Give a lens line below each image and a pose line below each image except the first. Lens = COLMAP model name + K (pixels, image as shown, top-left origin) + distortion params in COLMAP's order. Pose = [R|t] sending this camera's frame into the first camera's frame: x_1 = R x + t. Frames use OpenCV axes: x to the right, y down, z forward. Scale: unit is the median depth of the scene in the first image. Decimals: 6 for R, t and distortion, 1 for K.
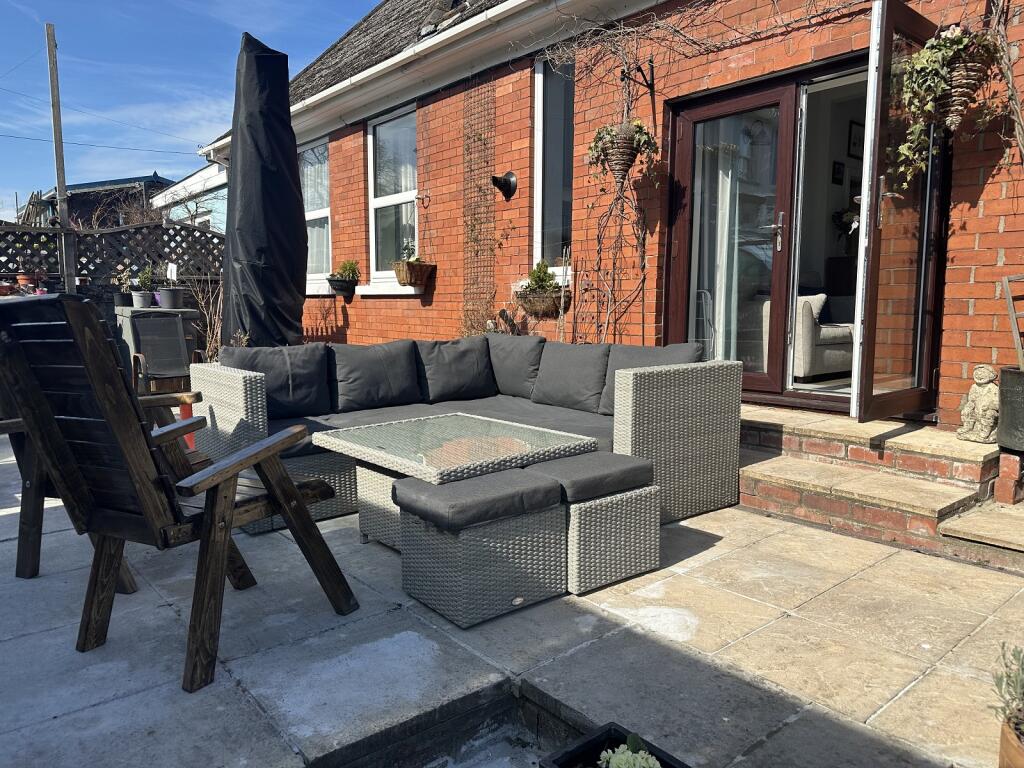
lens RADIAL K [[736.6, 0, 519.7], [0, 736.6, 395.7], [0, 0, 1]] dist [0.173610, -0.325156]
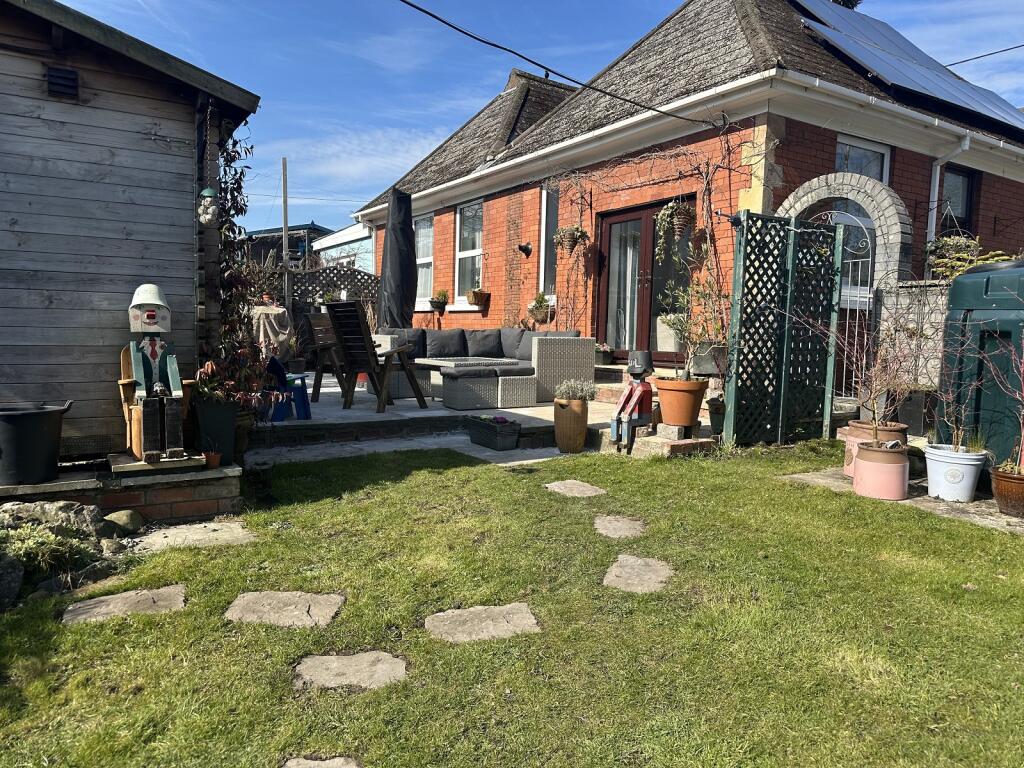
lens RADIAL K [[736.6, 0, 519.7], [0, 736.6, 395.7], [0, 0, 1]] dist [0.173610, -0.325156]
pose [[0.990091, 0.032134, -0.136702, 0.222392], [-0.036619, 0.998866, -0.030424, 0.123588], [0.135569, 0.035129, 0.990145, -0.758718]]
